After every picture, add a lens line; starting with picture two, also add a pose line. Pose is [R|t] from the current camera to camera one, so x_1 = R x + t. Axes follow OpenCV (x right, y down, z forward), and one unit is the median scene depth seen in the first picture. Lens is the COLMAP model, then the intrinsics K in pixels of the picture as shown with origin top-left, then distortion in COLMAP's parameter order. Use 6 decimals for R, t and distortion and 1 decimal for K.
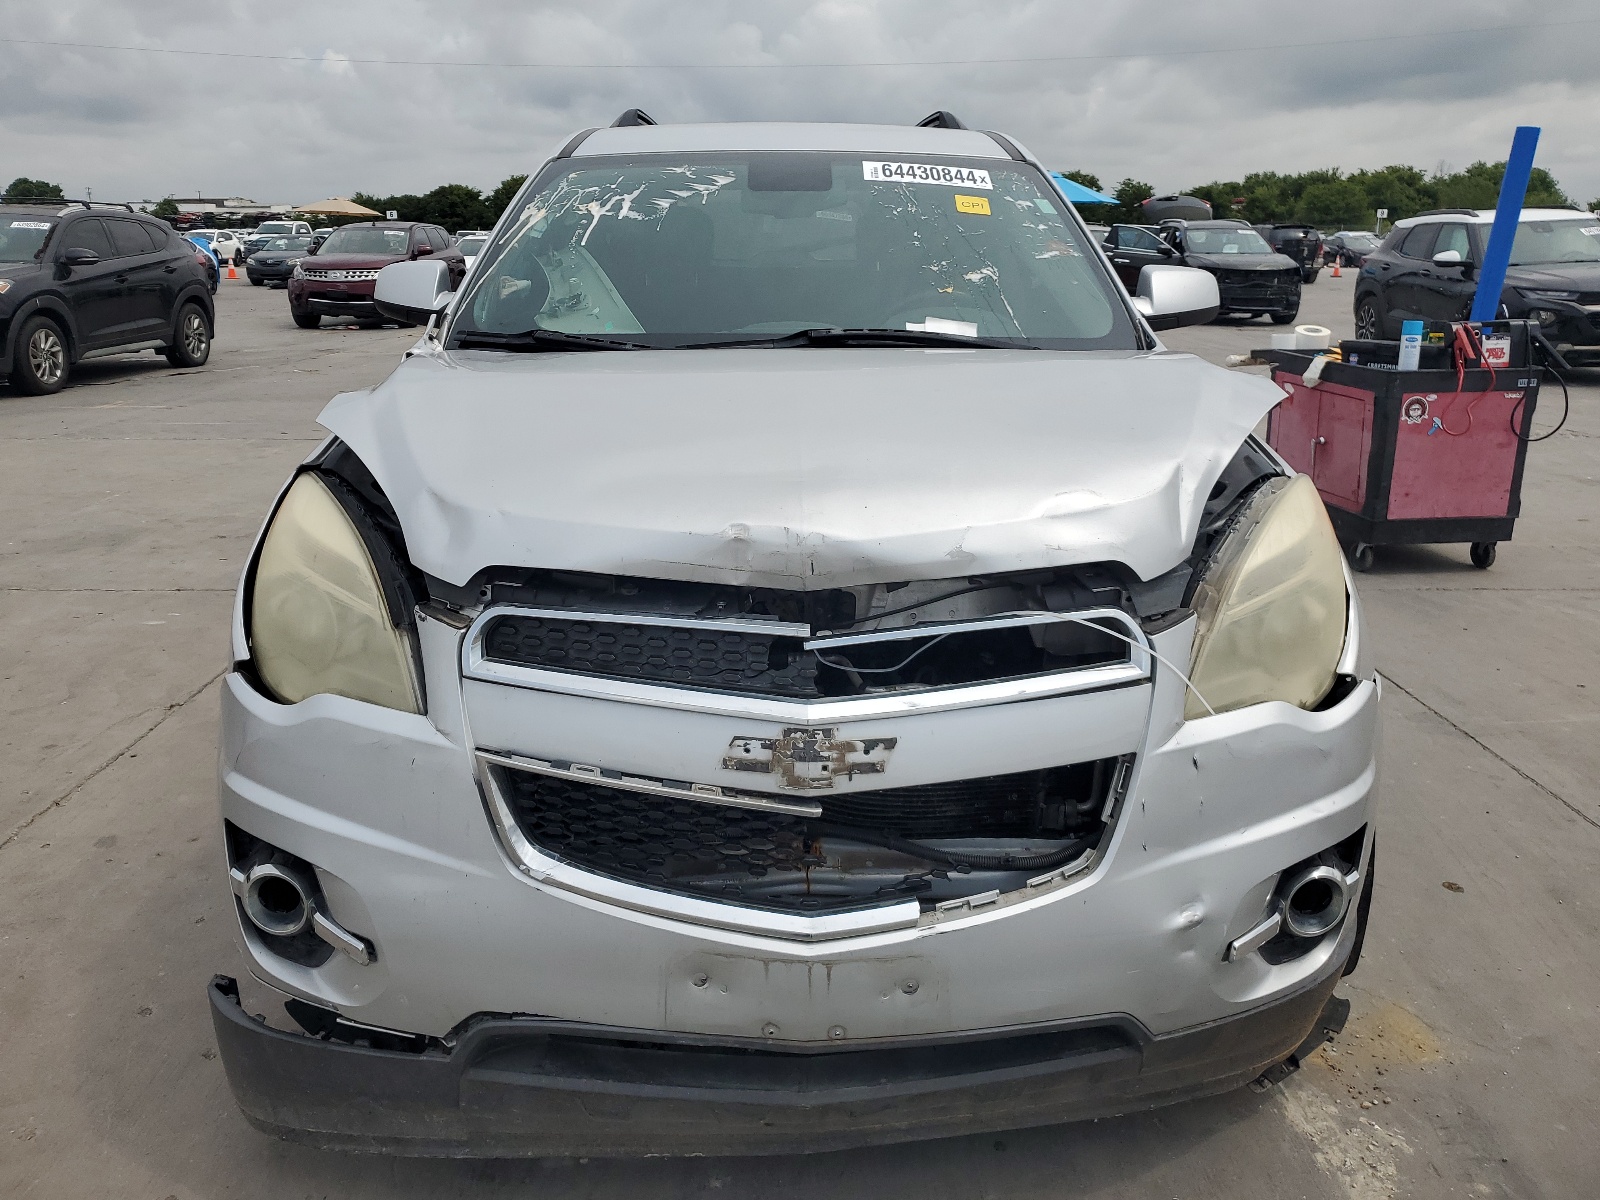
lens RADIAL K [[1200.8, 0, 800.0], [0, 1200.8, 600.0], [0, 0, 1]] dist [0.025060, -0.004191]
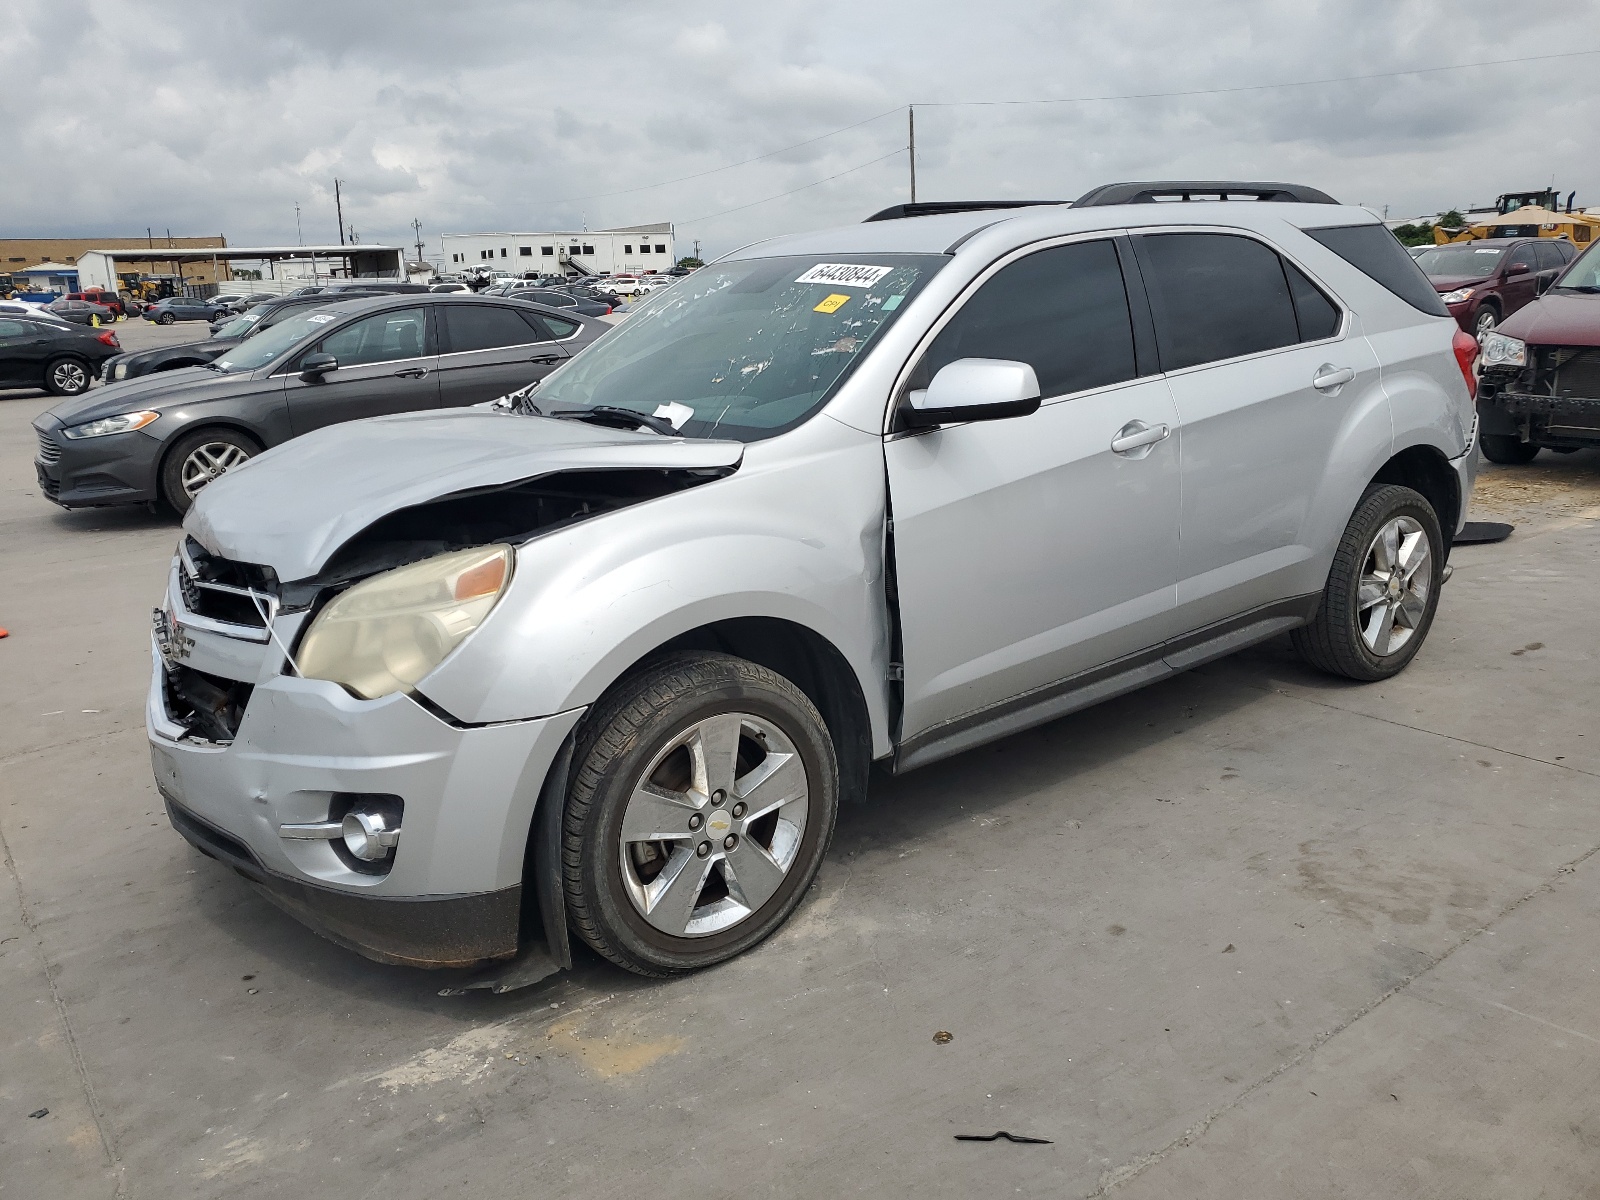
lens RADIAL K [[1241.1, 0, 800.0], [0, 1241.1, 600.0], [0, 0, 1]] dist [0.029449, 0.000732]
pose [[0.576747, 0.158005, -0.801497, 2.162899], [-0.170985, 0.982734, 0.070695, -0.246184], [0.798829, 0.096271, 0.593805, 0.597684]]
